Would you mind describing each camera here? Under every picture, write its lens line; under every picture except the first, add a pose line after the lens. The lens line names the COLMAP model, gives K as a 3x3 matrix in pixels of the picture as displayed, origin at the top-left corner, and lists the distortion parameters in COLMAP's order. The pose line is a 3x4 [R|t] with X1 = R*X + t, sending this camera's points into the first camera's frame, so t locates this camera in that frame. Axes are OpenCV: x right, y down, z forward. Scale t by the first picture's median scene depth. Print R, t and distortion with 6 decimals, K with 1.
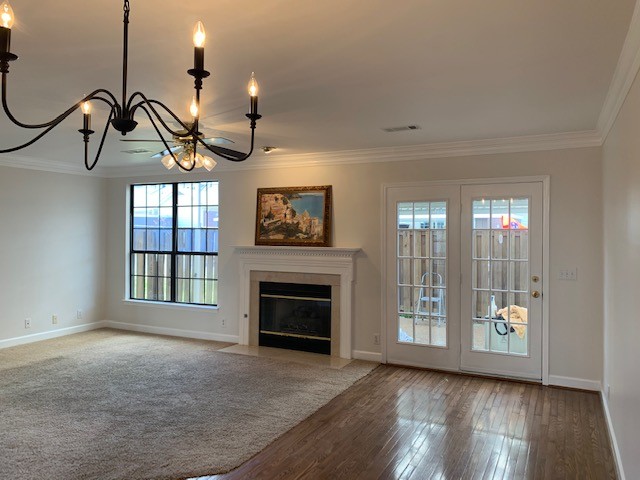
lens RADIAL K [[480.2, 0, 317.2], [0, 480.2, 237.8], [0, 0, 1]] dist [-0.004716, -0.004651]
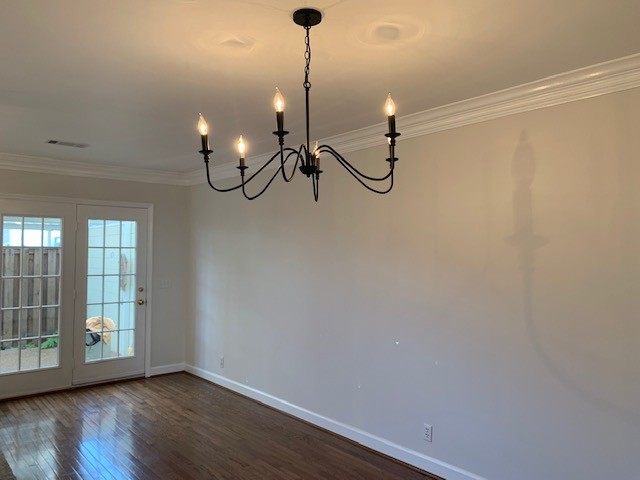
lens RADIAL K [[480.2, 0, 317.2], [0, 480.2, 237.8], [0, 0, 1]] dist [-0.004716, -0.004651]
pose [[0.379202, 0.026425, 0.924937, -0.483178], [0.002679, 0.999557, -0.029655, -0.005180], [-0.925310, 0.013723, 0.378963, 0.144150]]
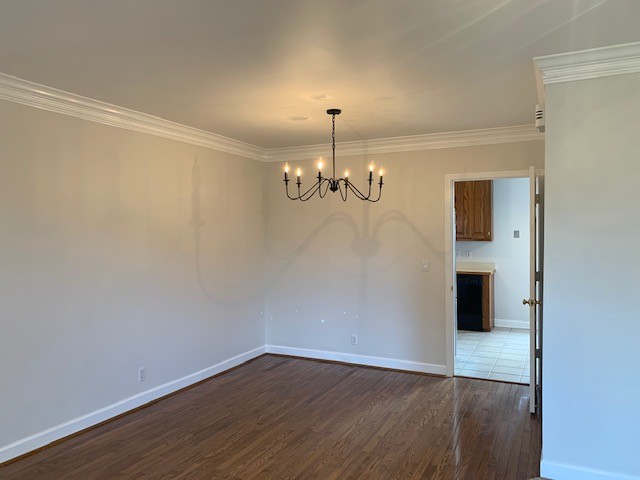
lens RADIAL K [[480.2, 0, 317.2], [0, 480.2, 237.8], [0, 0, 1]] dist [-0.004716, -0.004651]
pose [[-0.999844, -0.005719, -0.016726, -0.092662], [-0.005949, 0.999888, 0.013703, -0.002505], [0.016646, 0.013801, -0.999766, 1.079708]]
